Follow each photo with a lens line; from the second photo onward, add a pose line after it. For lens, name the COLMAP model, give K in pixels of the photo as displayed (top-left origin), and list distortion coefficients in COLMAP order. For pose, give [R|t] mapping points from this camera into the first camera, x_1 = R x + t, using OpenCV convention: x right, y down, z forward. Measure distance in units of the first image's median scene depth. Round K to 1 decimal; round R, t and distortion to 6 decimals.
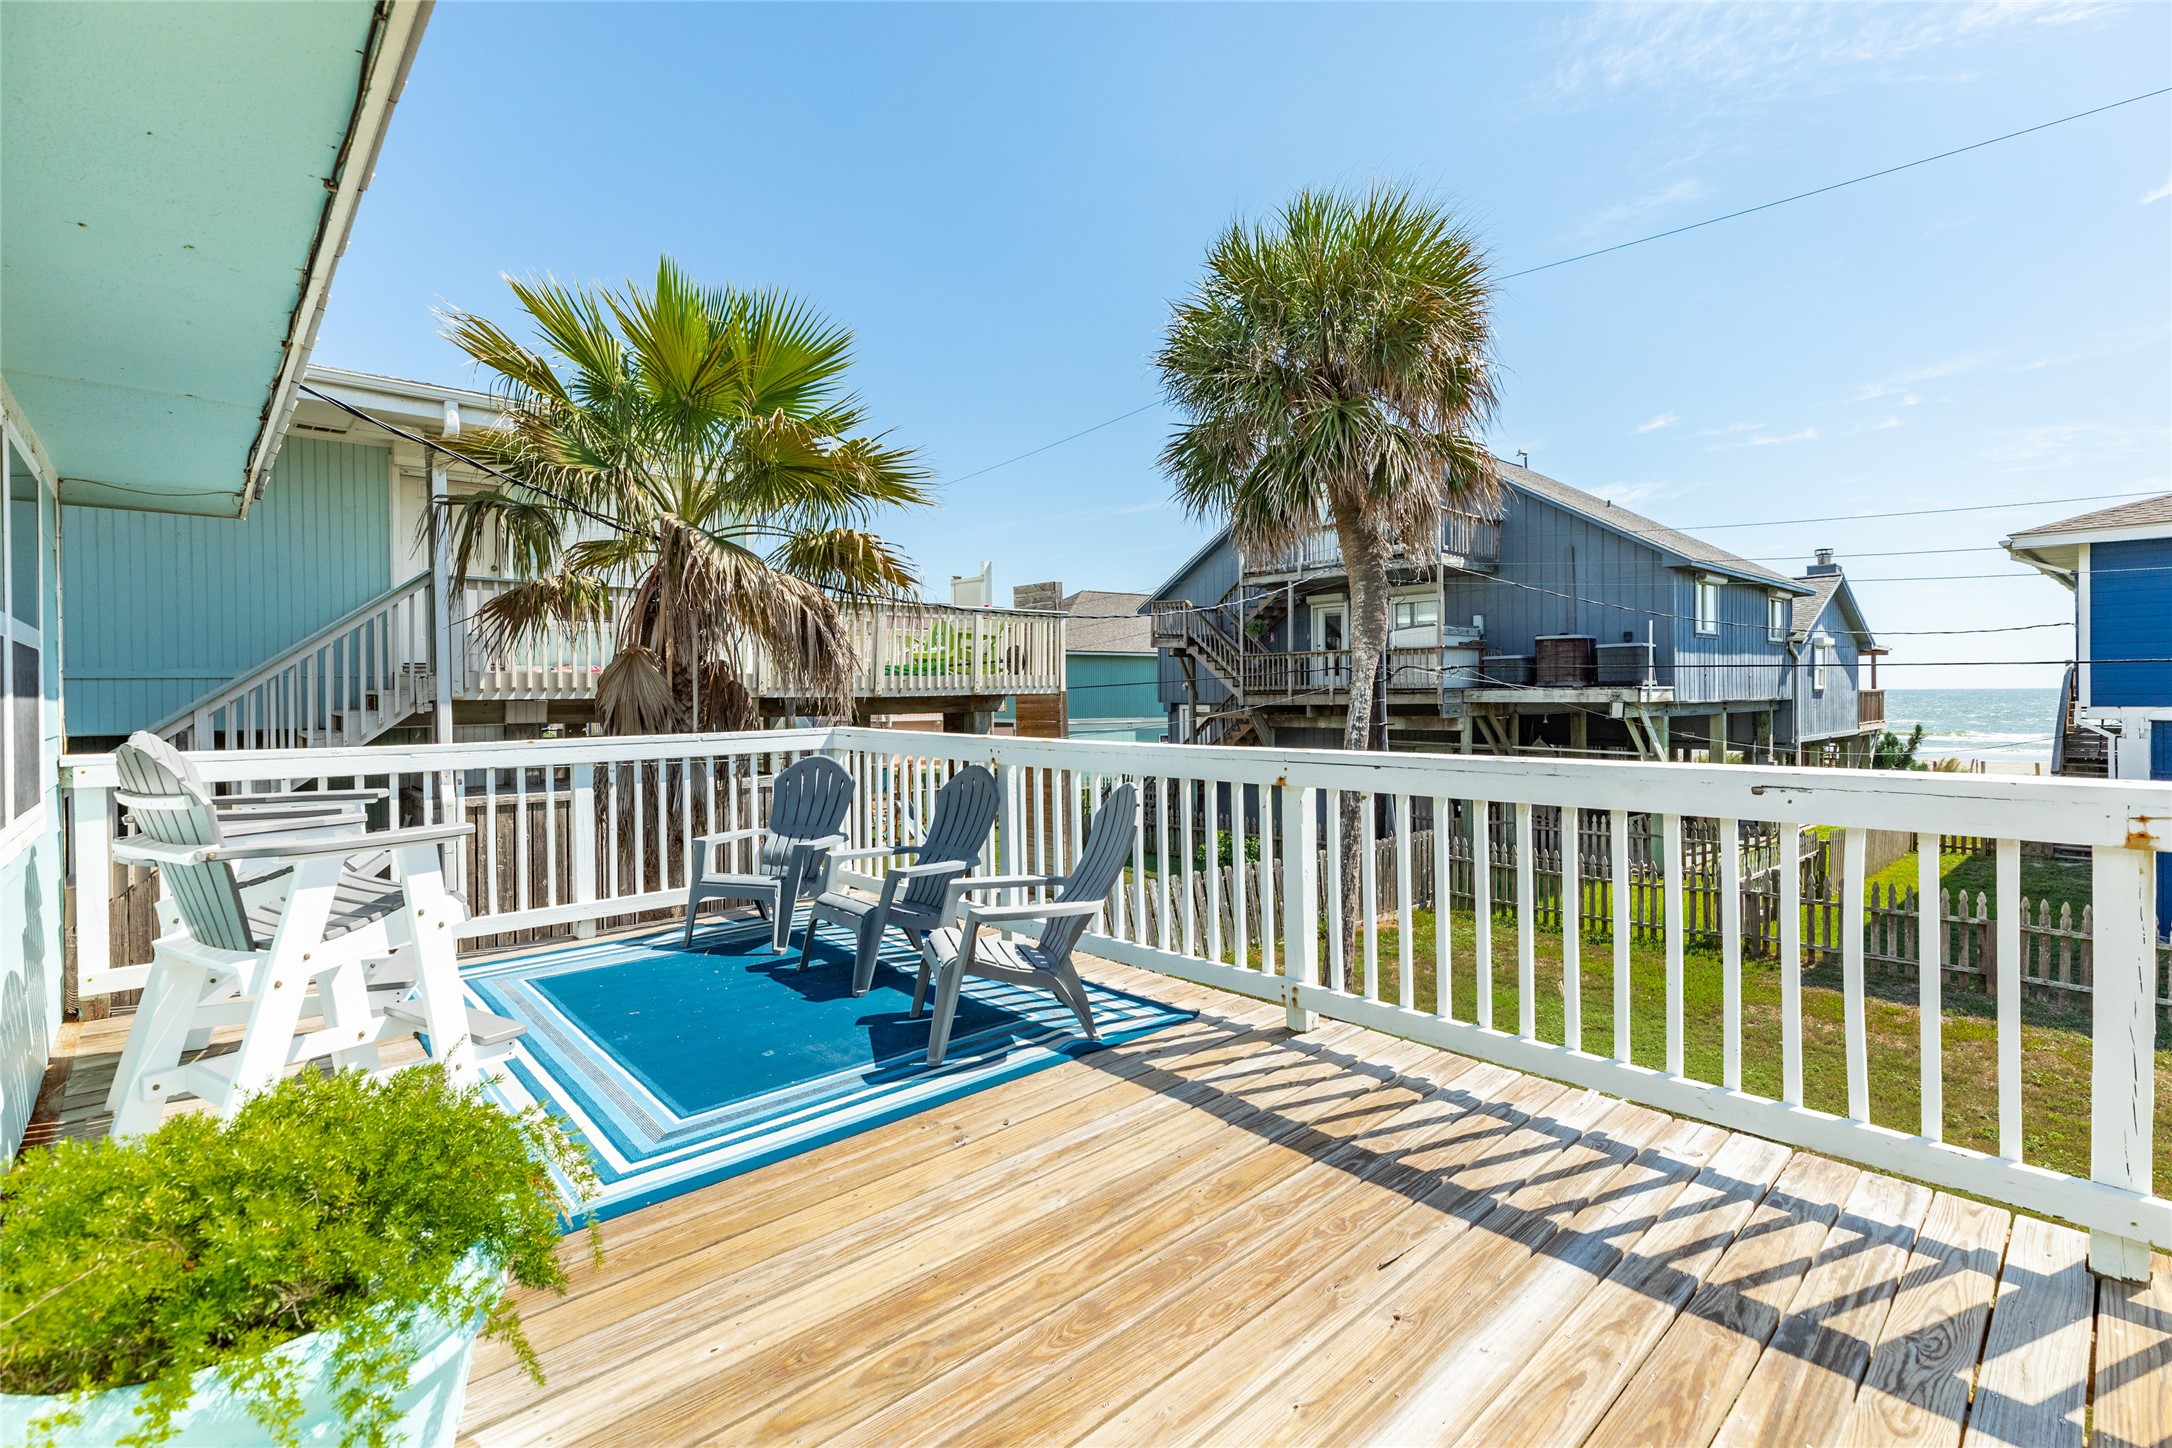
lens RADIAL K [[999.9, 0, 1079.8], [0, 999.9, 706.9], [0, 0, 1]] dist [0.001962, -0.000930]
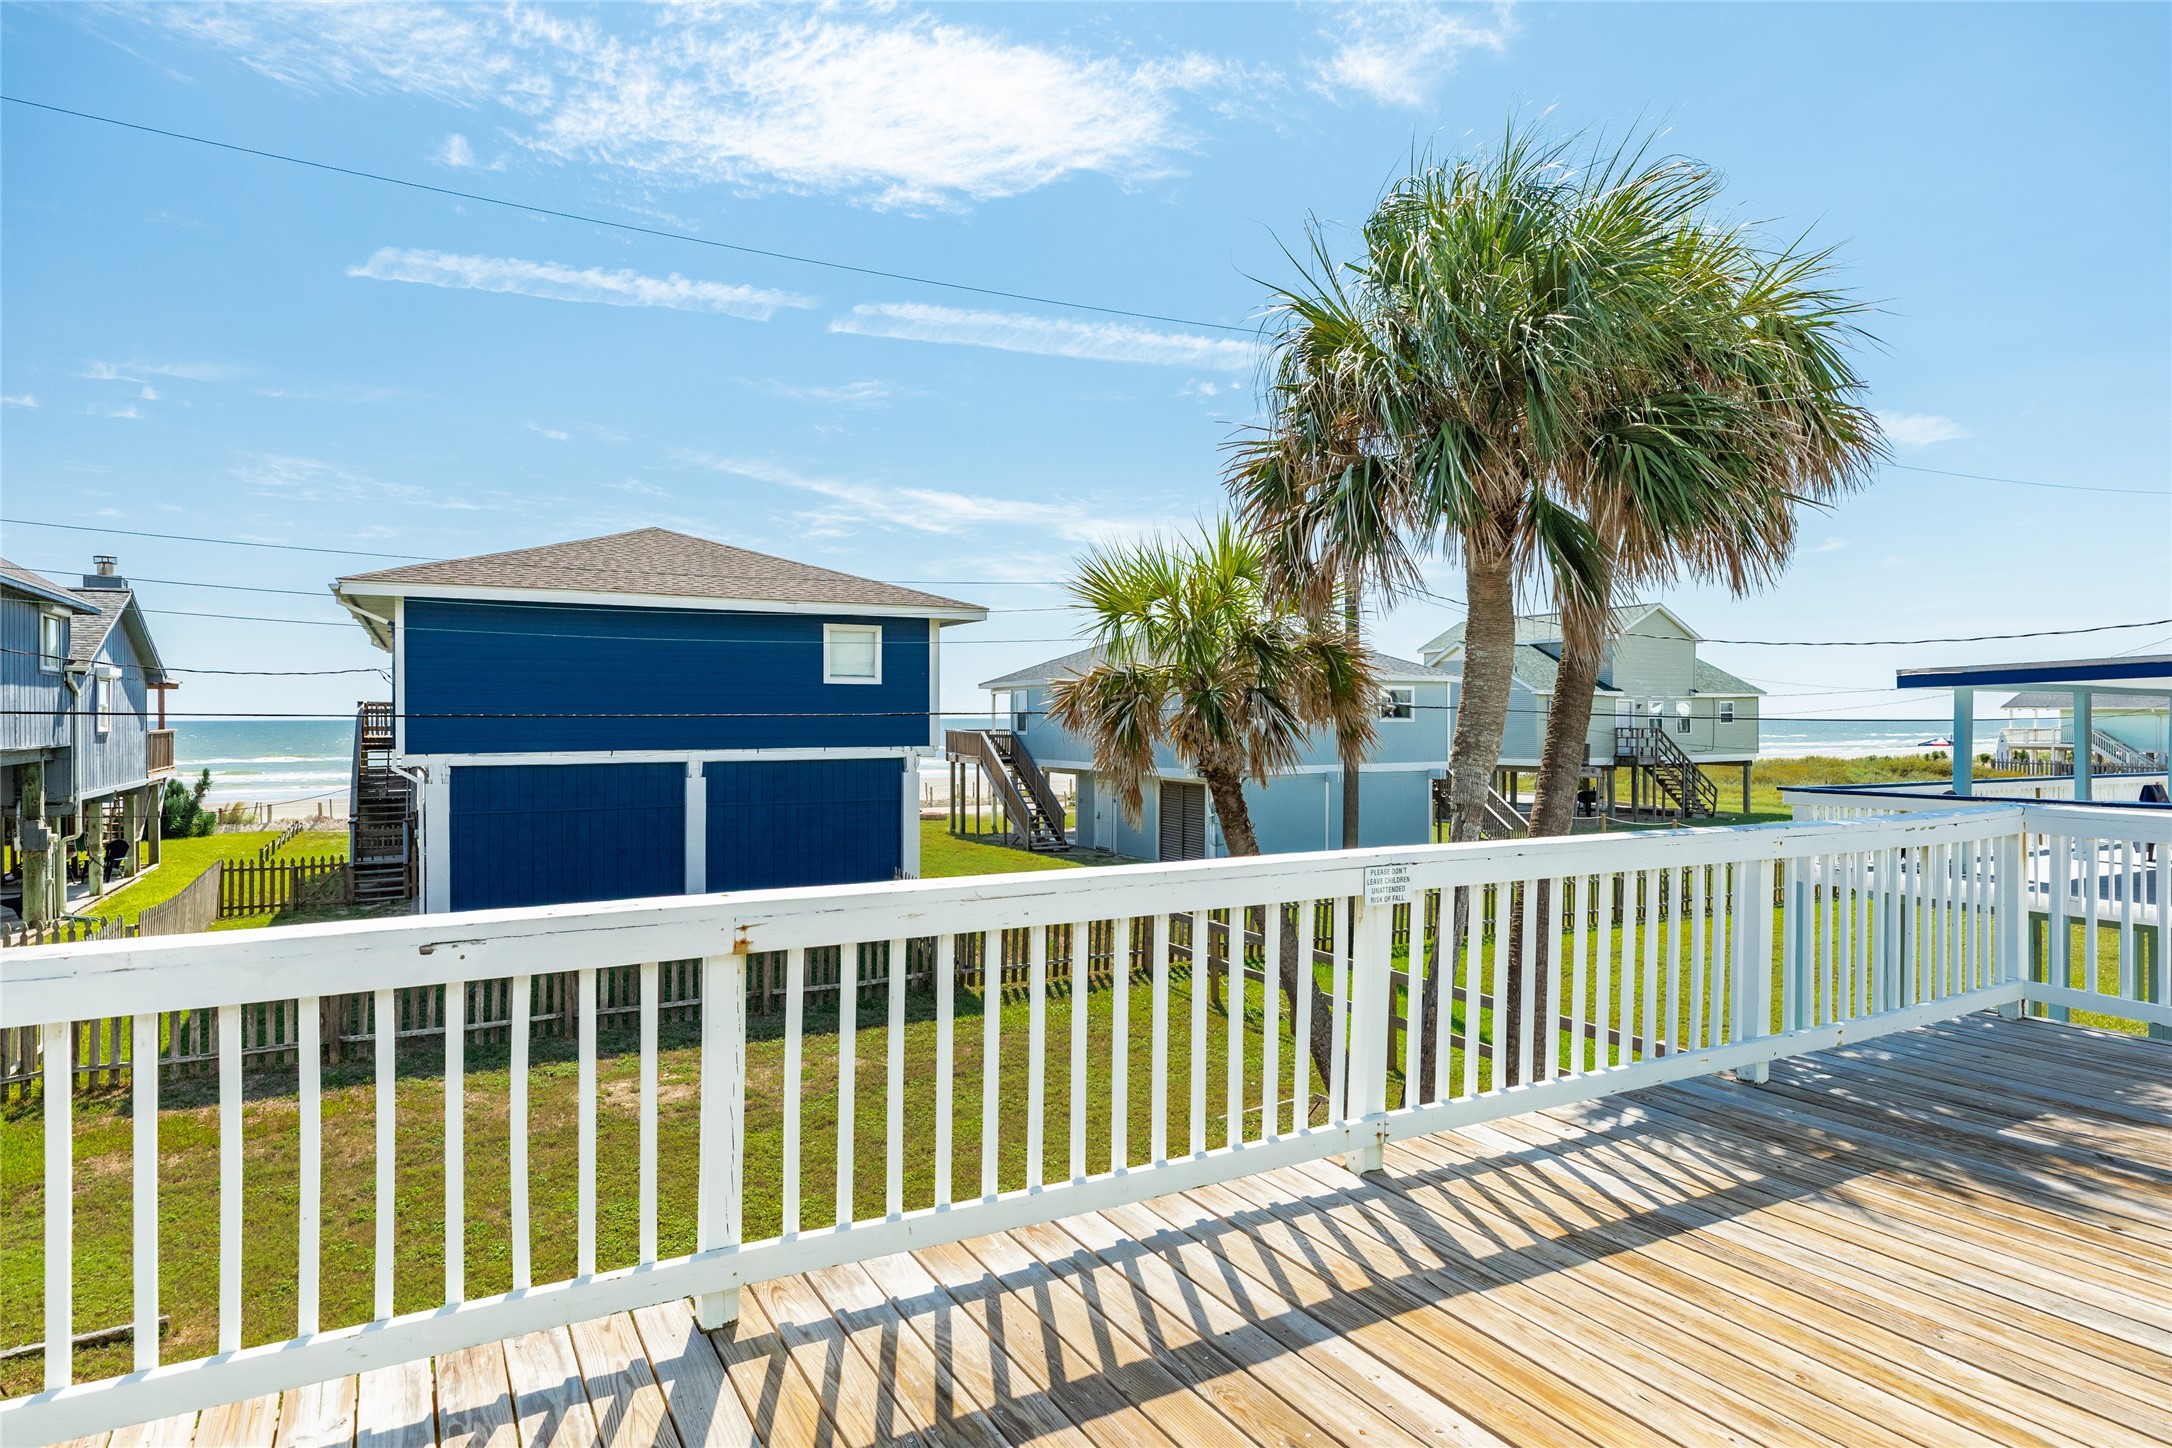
lens RADIAL K [[1200.9, 0, 1084.1], [0, 1200.9, 725.6], [0, 0, 1]] dist [0.003480, 0.000376]
pose [[0.221485, -0.001670, 0.975162, -0.031200], [0.013129, 0.999913, -0.001270, -0.016226], [-0.975075, 0.013085, 0.221488, 0.039644]]
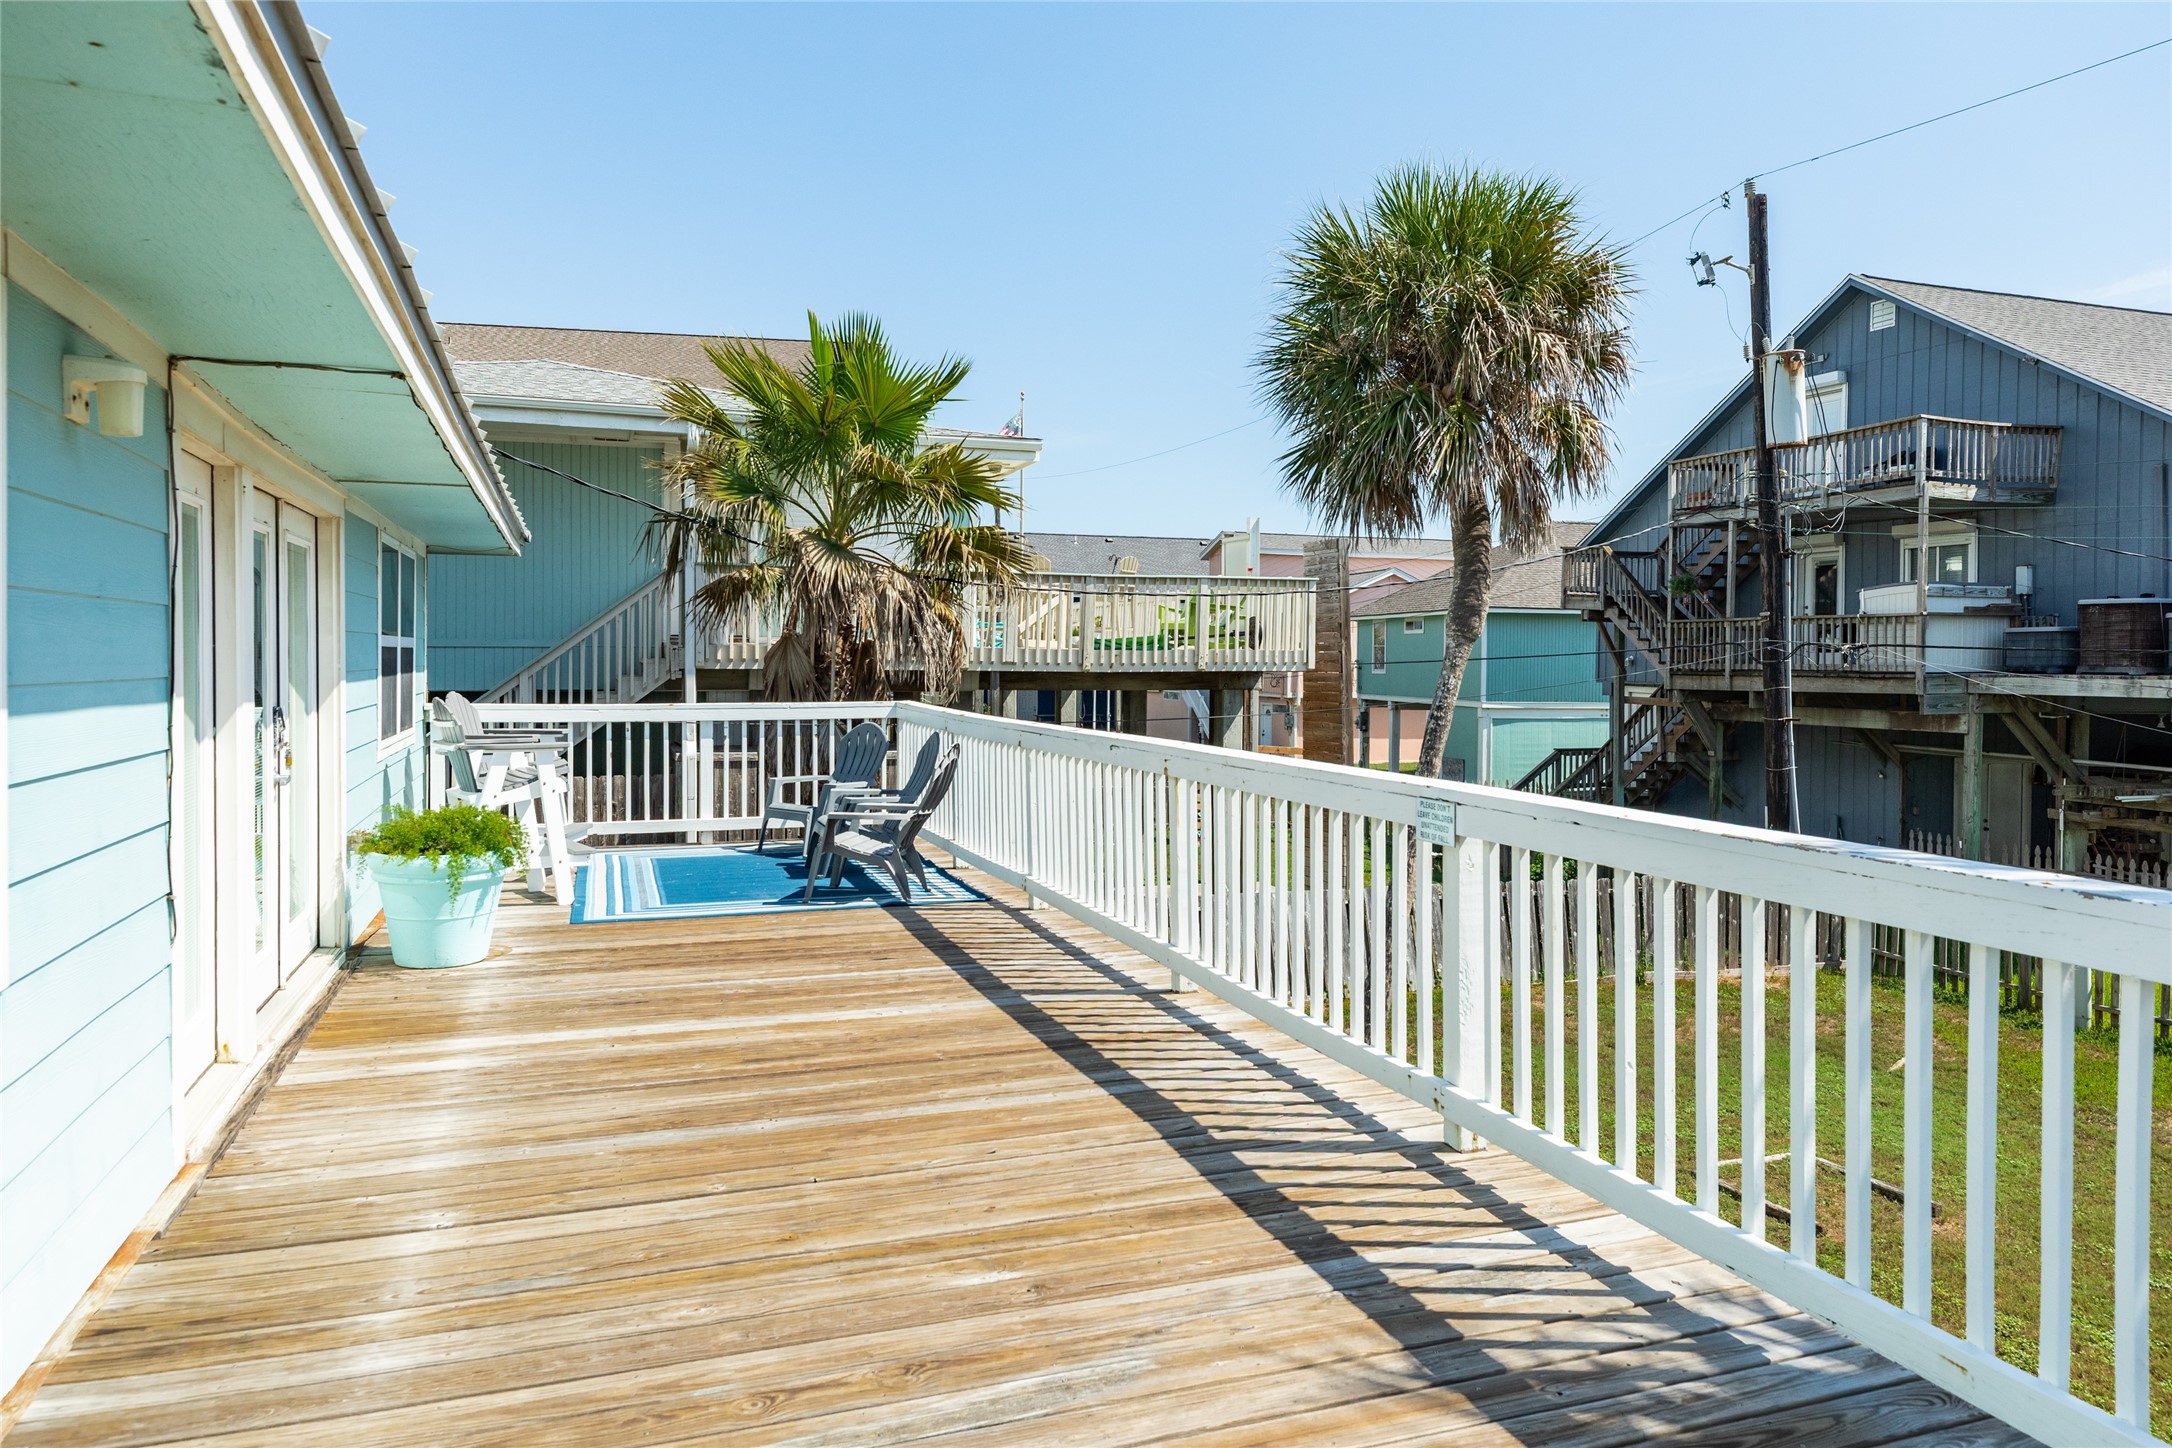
lens RADIAL K [[1478.5, 0, 1095.3], [0, 1478.5, 663.5], [0, 0, 1]] dist [-0.003345, -0.000626]
pose [[0.922470, 0.019288, -0.385588, 0.260818], [-0.022449, 0.999741, -0.003696, -0.009408], [0.385416, 0.012065, 0.922664, -0.229823]]
